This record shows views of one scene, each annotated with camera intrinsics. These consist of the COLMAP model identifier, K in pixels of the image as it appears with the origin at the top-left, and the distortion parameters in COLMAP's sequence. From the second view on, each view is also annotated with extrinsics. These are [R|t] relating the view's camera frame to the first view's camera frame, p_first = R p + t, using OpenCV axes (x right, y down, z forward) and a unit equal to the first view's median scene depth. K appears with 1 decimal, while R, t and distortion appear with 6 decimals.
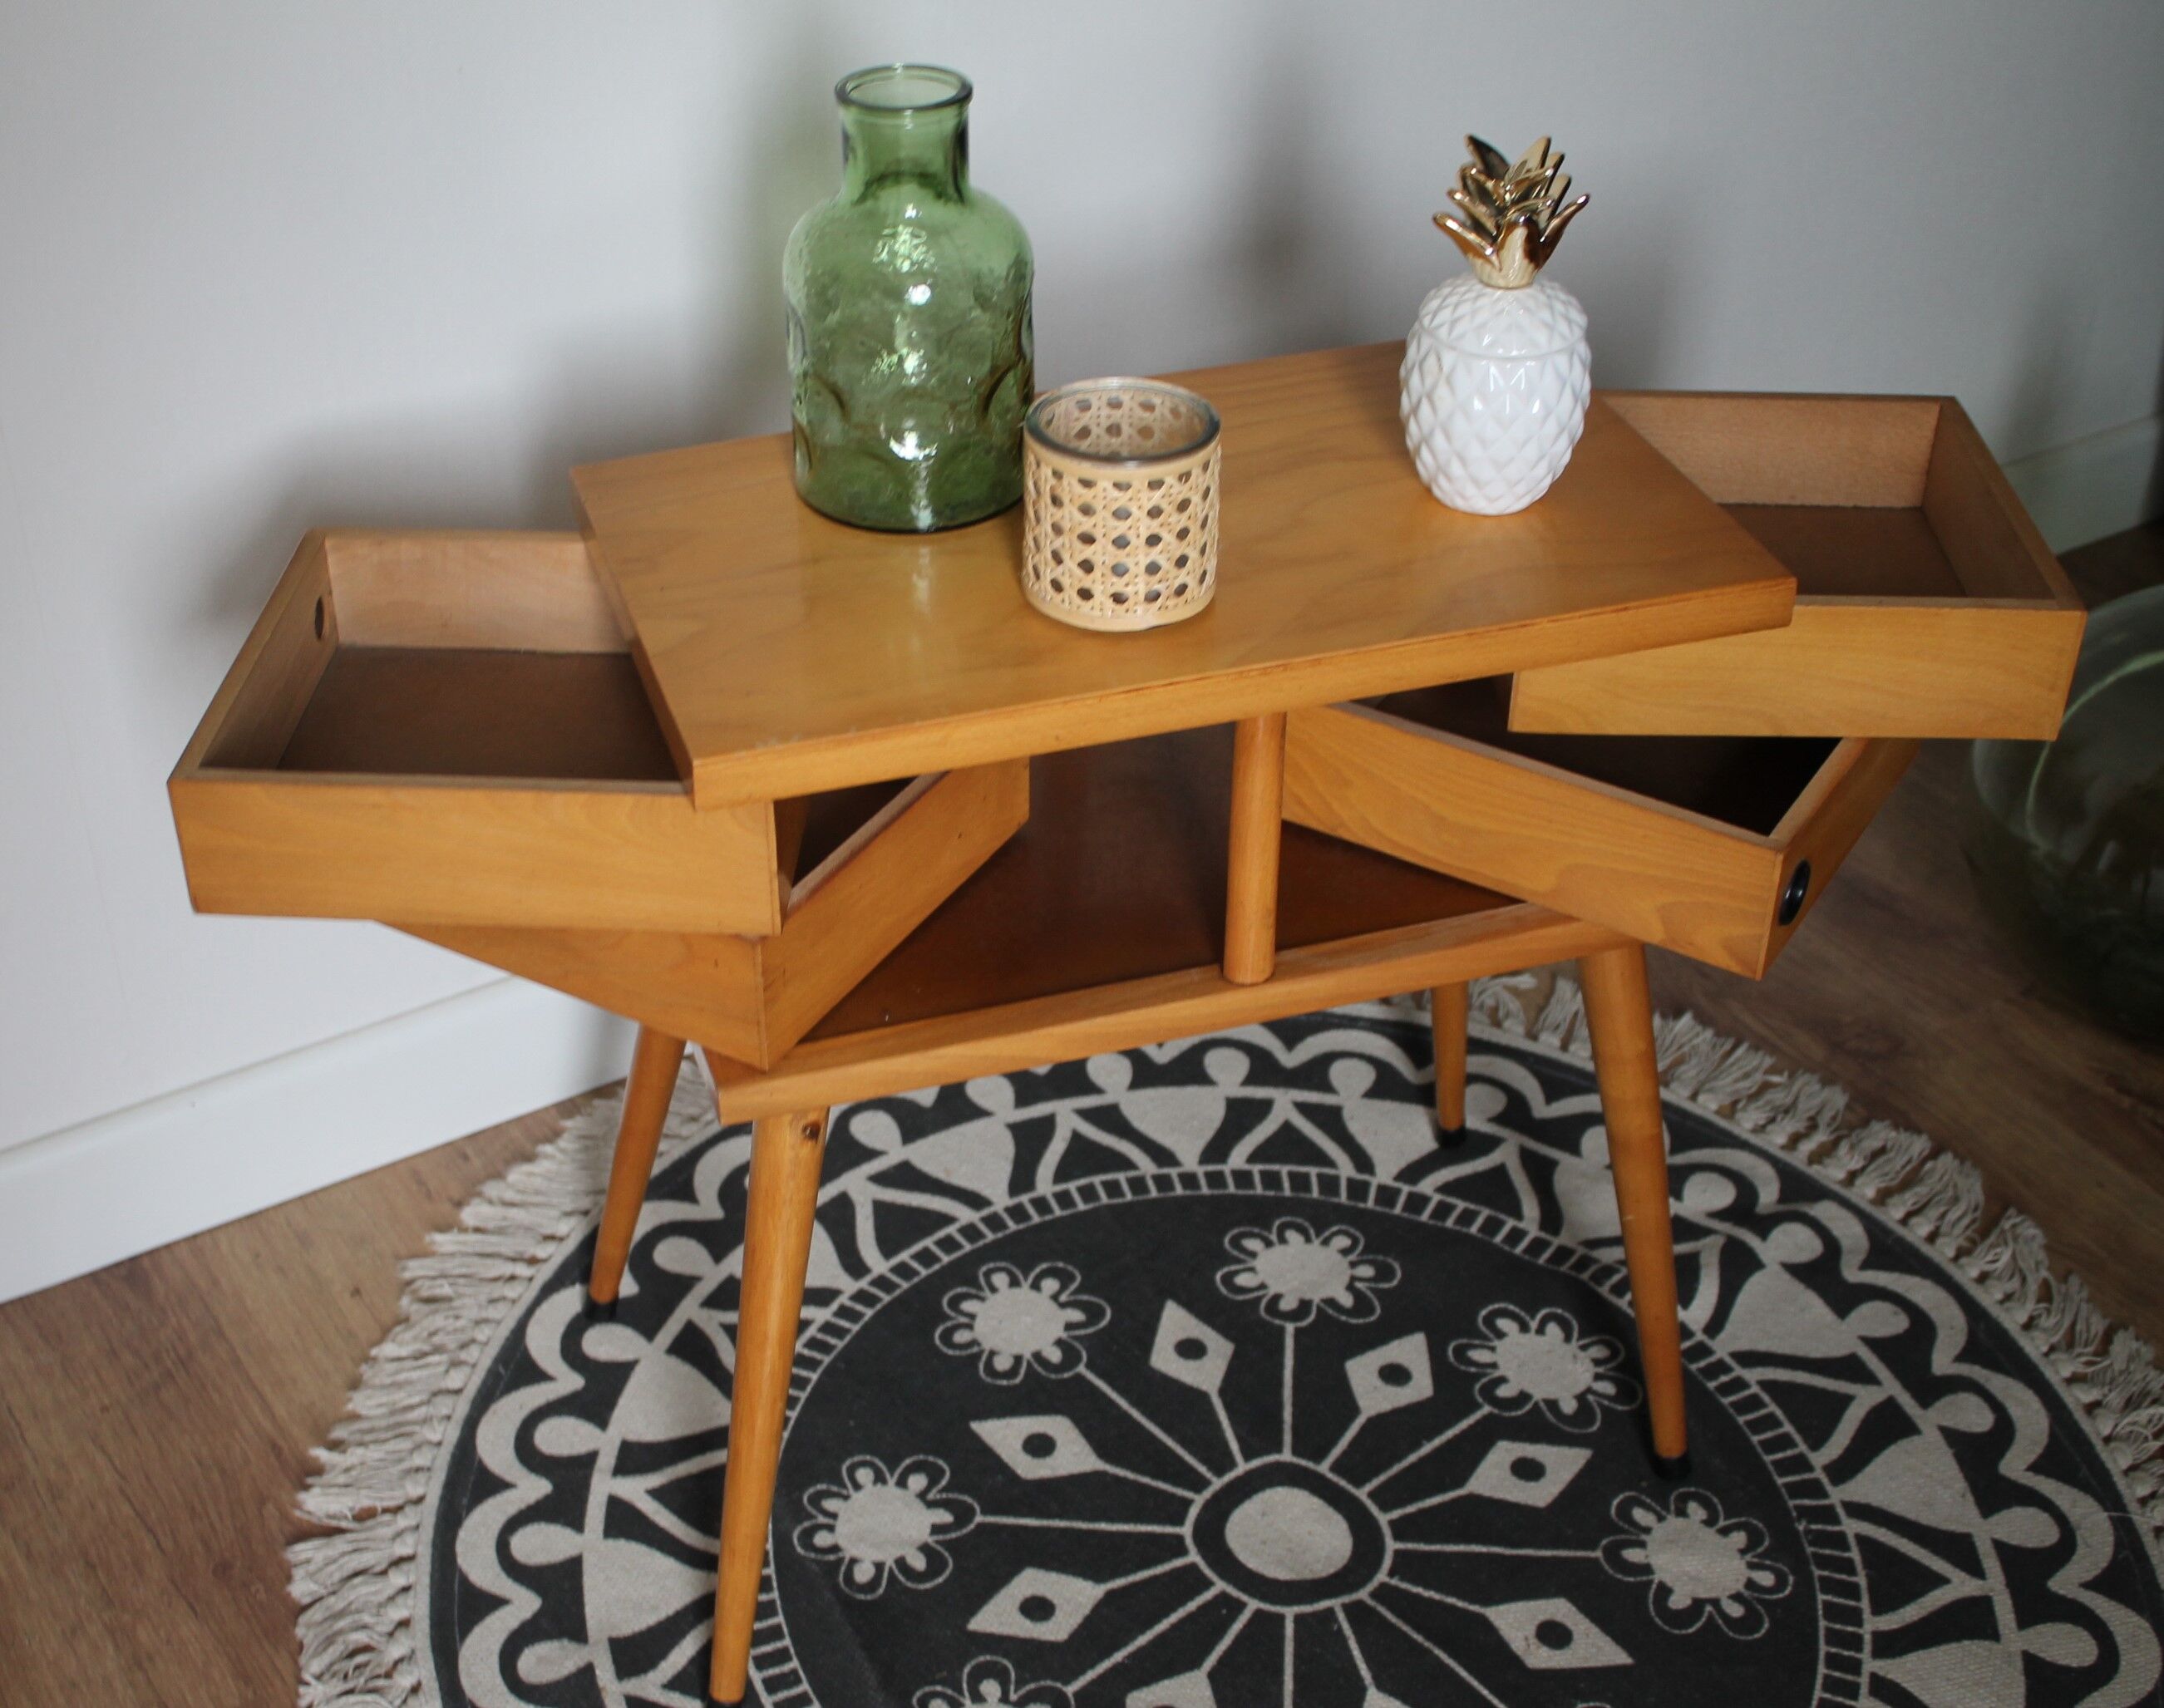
lens RADIAL K [[2945.5, 0, 932.4], [0, 2945.5, 849.9], [0, 0, 1]] dist [-0.102058, 0.113415]
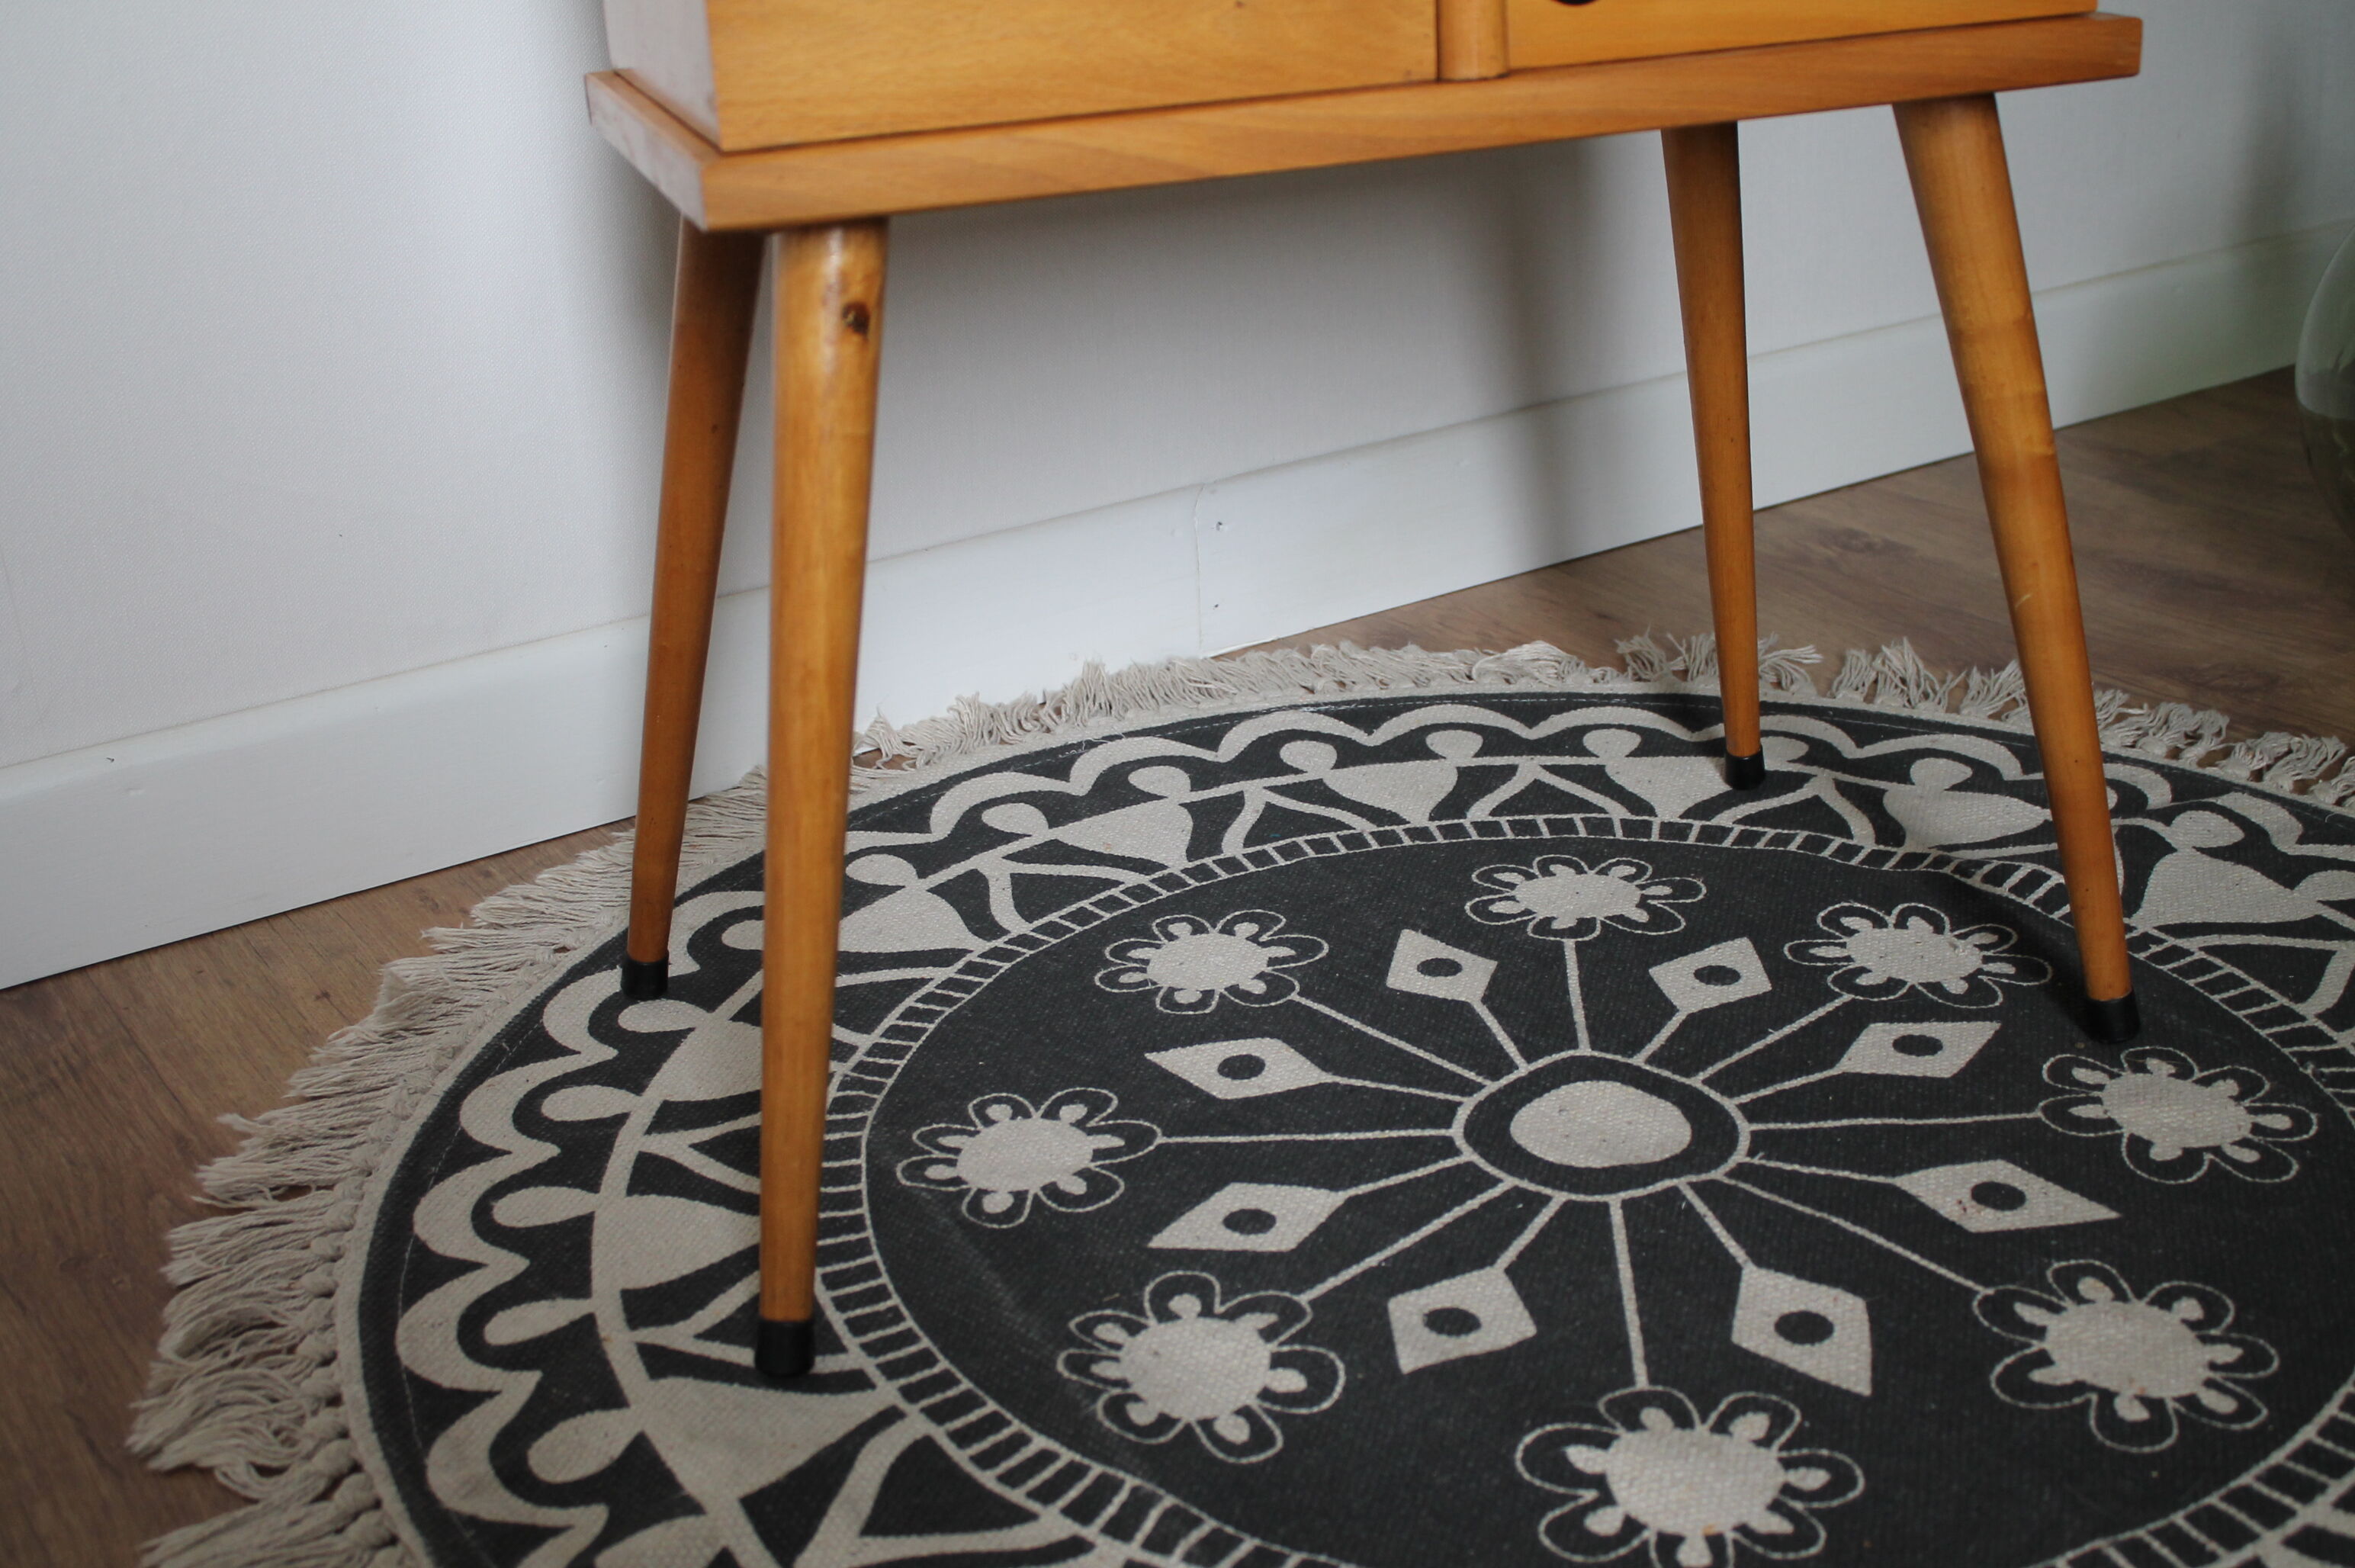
lens RADIAL K [[2681.2, 0, 1214.2], [0, 2681.2, 787.6], [0, 0, 1]] dist [-0.114275, 0.162700]
pose [[0.997706, -0.059493, 0.032293, 0.012549], [0.065087, 0.974186, -0.216162, 0.276731], [-0.018600, 0.217768, 0.975823, 0.342450]]
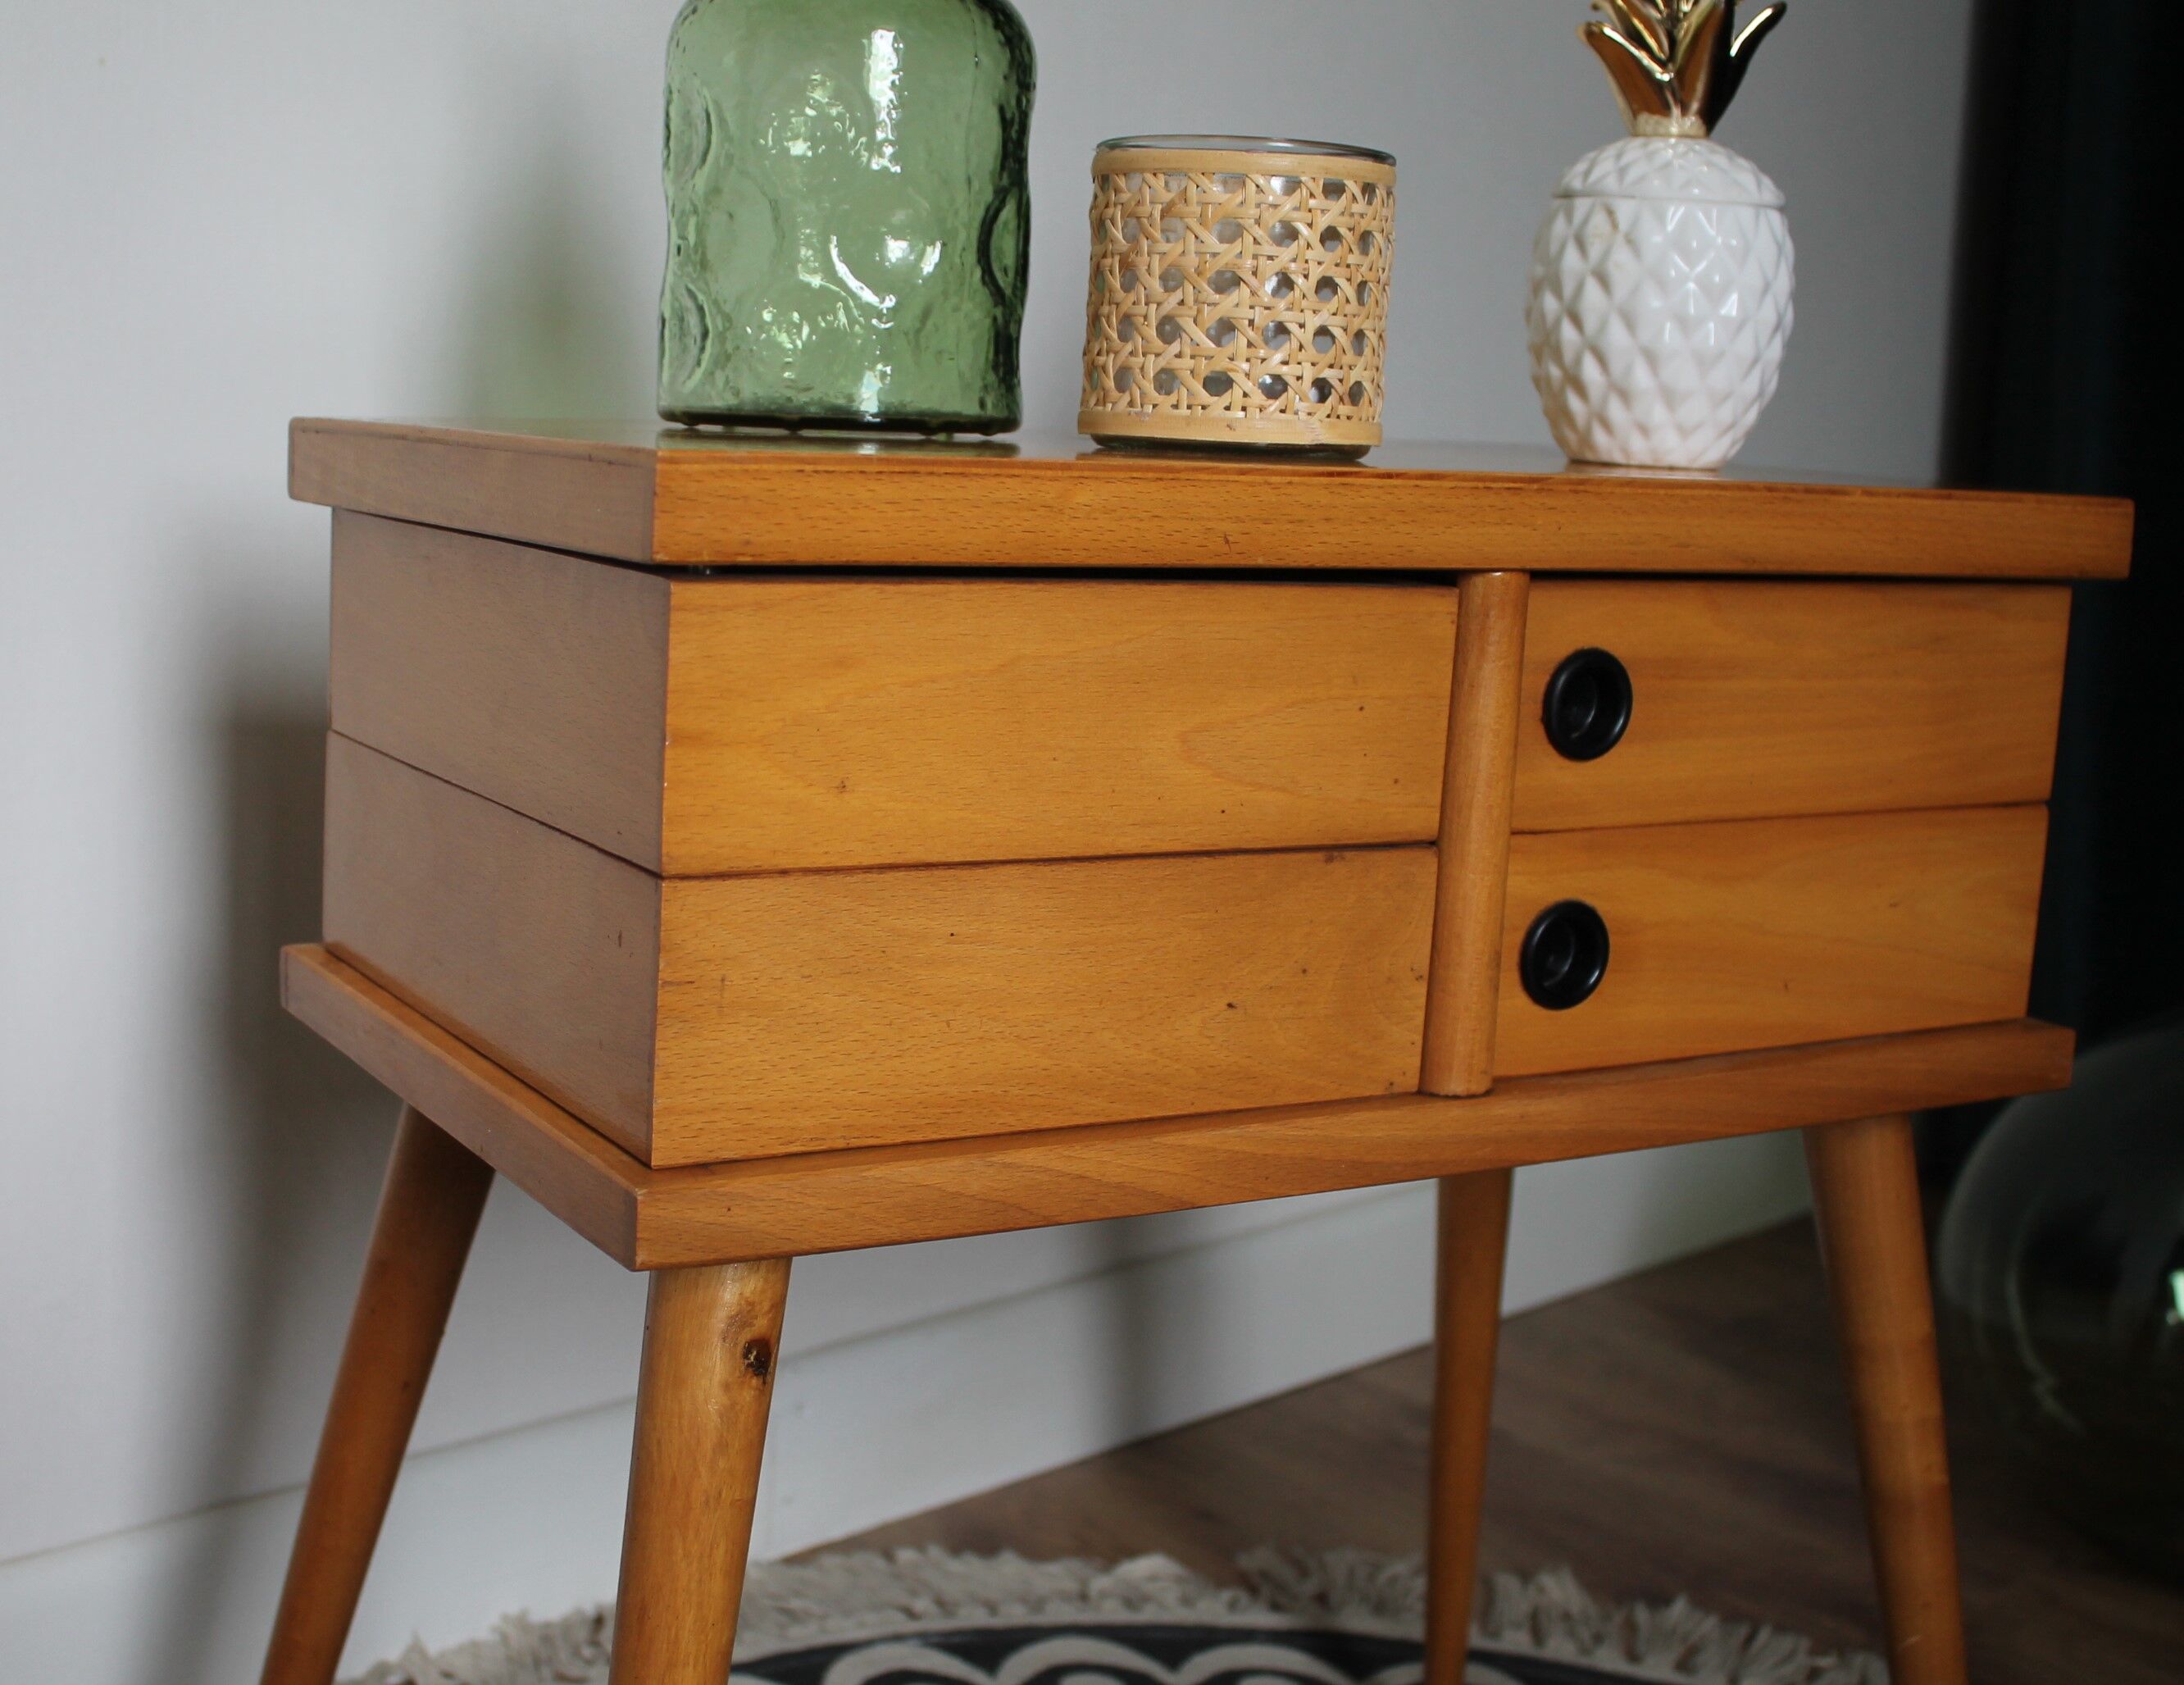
lens RADIAL K [[2858.5, 0, 962.7], [0, 2858.5, 813.7], [0, 0, 1]] dist [-0.099132, 0.017306]
pose [[0.970826, 0.025302, 0.238445, -0.108430], [0.077794, 0.907392, -0.413024, 0.183795], [-0.226813, 0.419524, 0.878951, 0.392501]]
